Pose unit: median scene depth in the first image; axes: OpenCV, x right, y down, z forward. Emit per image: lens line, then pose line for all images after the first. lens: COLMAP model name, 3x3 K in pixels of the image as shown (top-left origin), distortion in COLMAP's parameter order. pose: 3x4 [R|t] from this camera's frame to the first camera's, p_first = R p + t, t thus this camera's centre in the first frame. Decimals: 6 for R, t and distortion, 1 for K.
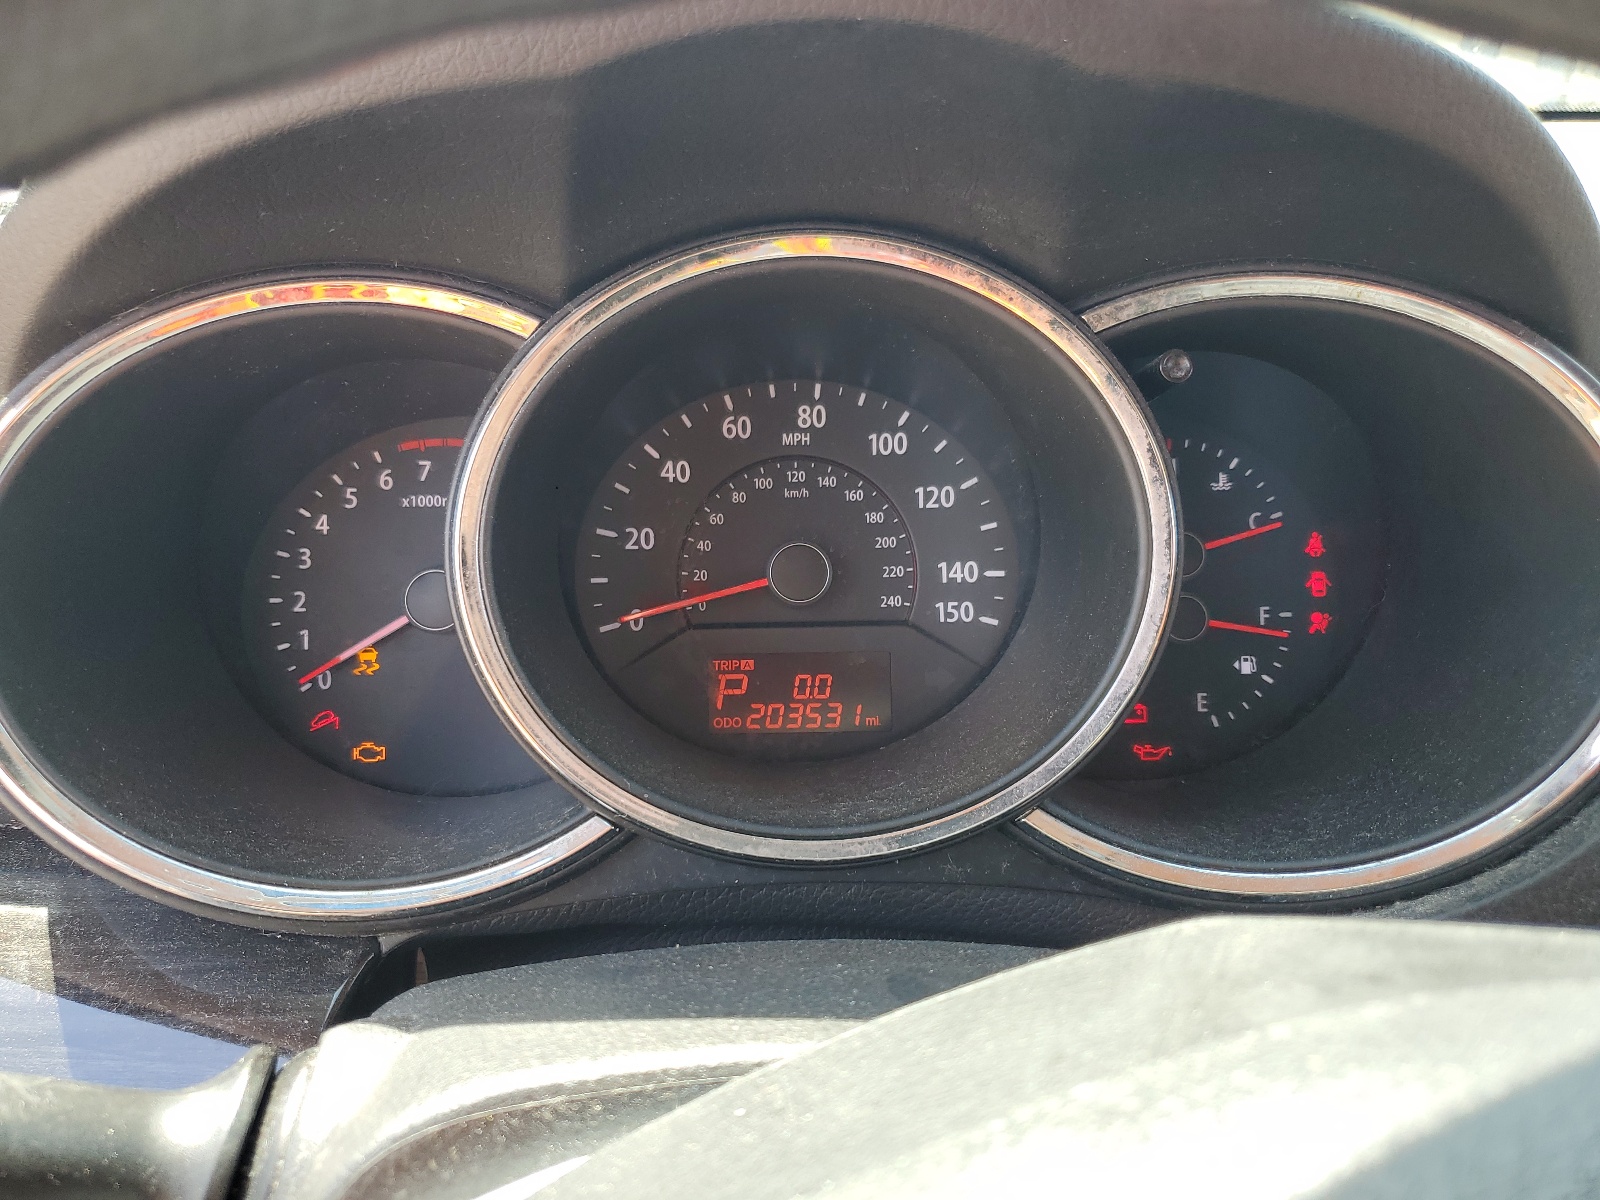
lens RADIAL K [[1211.7, 0, 800.6], [0, 1211.7, 600.0], [0, 0, 1]] dist [0.001233, -0.000461]
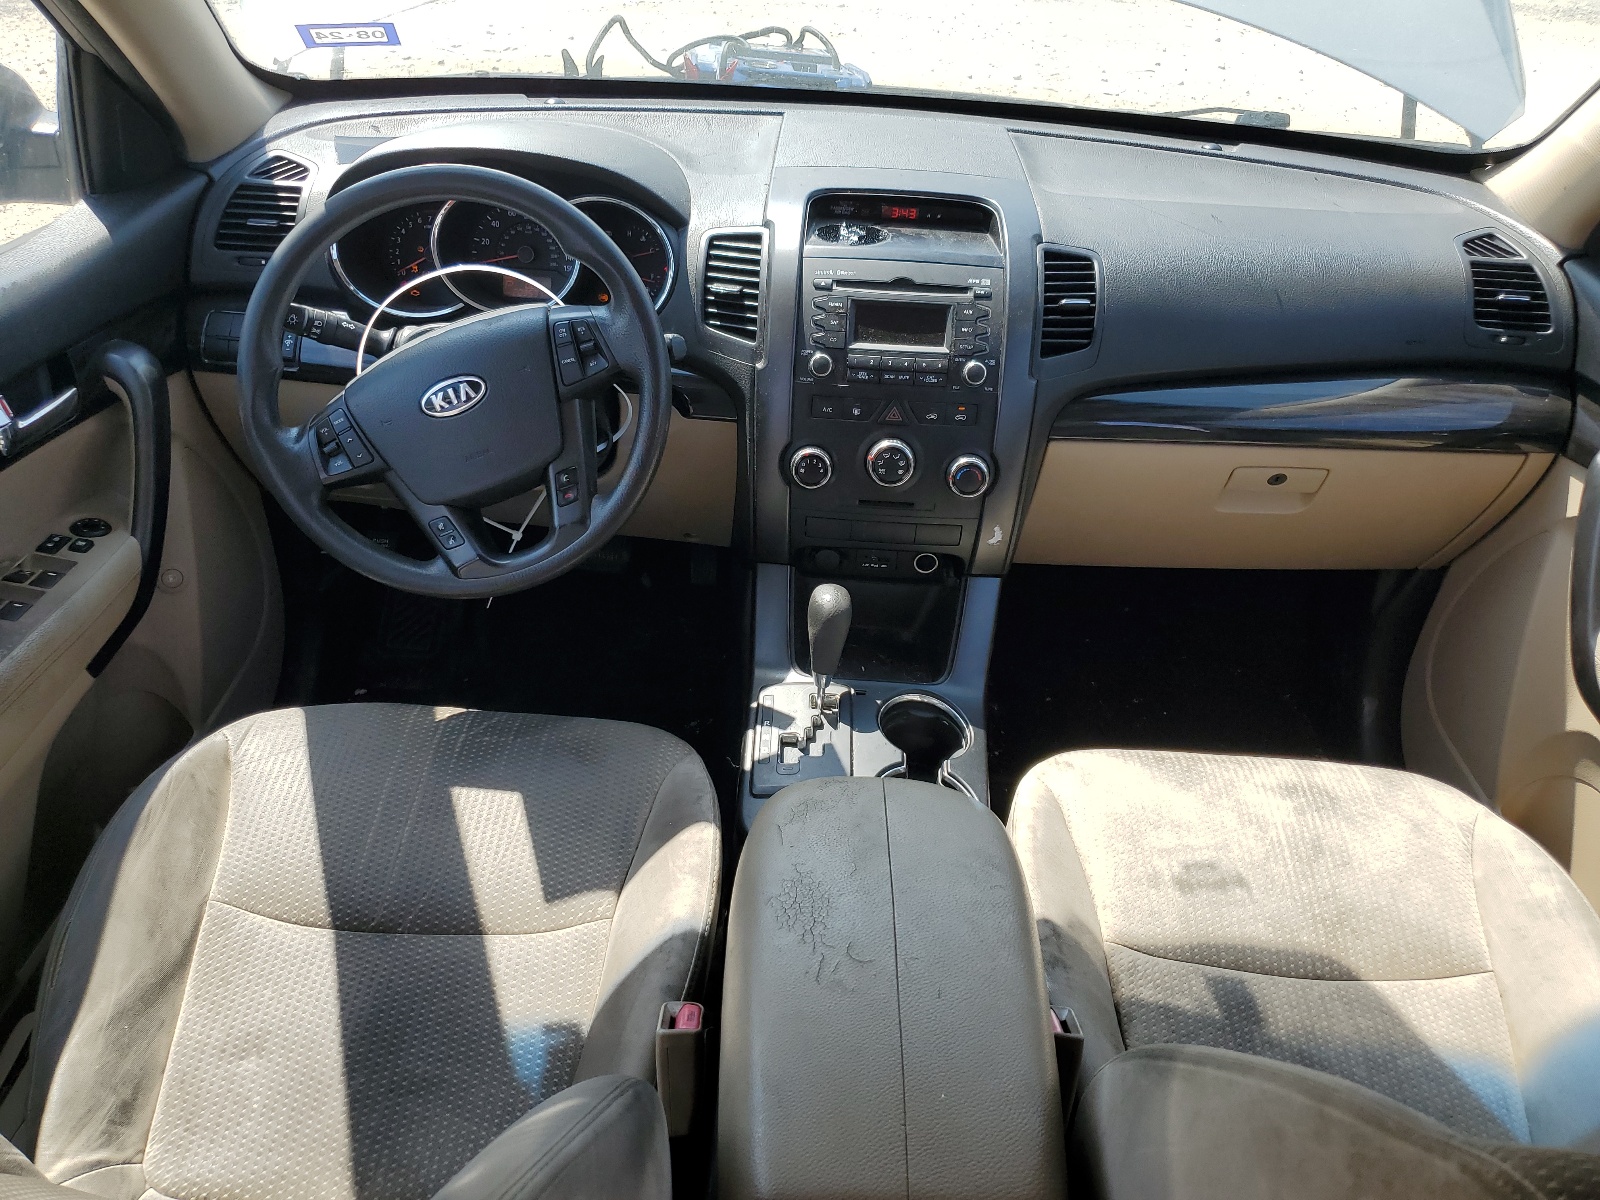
lens RADIAL K [[1211.7, 0, 799.2], [0, 1211.7, 600.3], [0, 0, 1]] dist [0.001233, -0.000461]
pose [[0.995472, 0.090154, -0.030119, 1.059298], [-0.080191, 0.966681, 0.243097, 0.033734], [0.051031, -0.239581, 0.969534, -2.895474]]
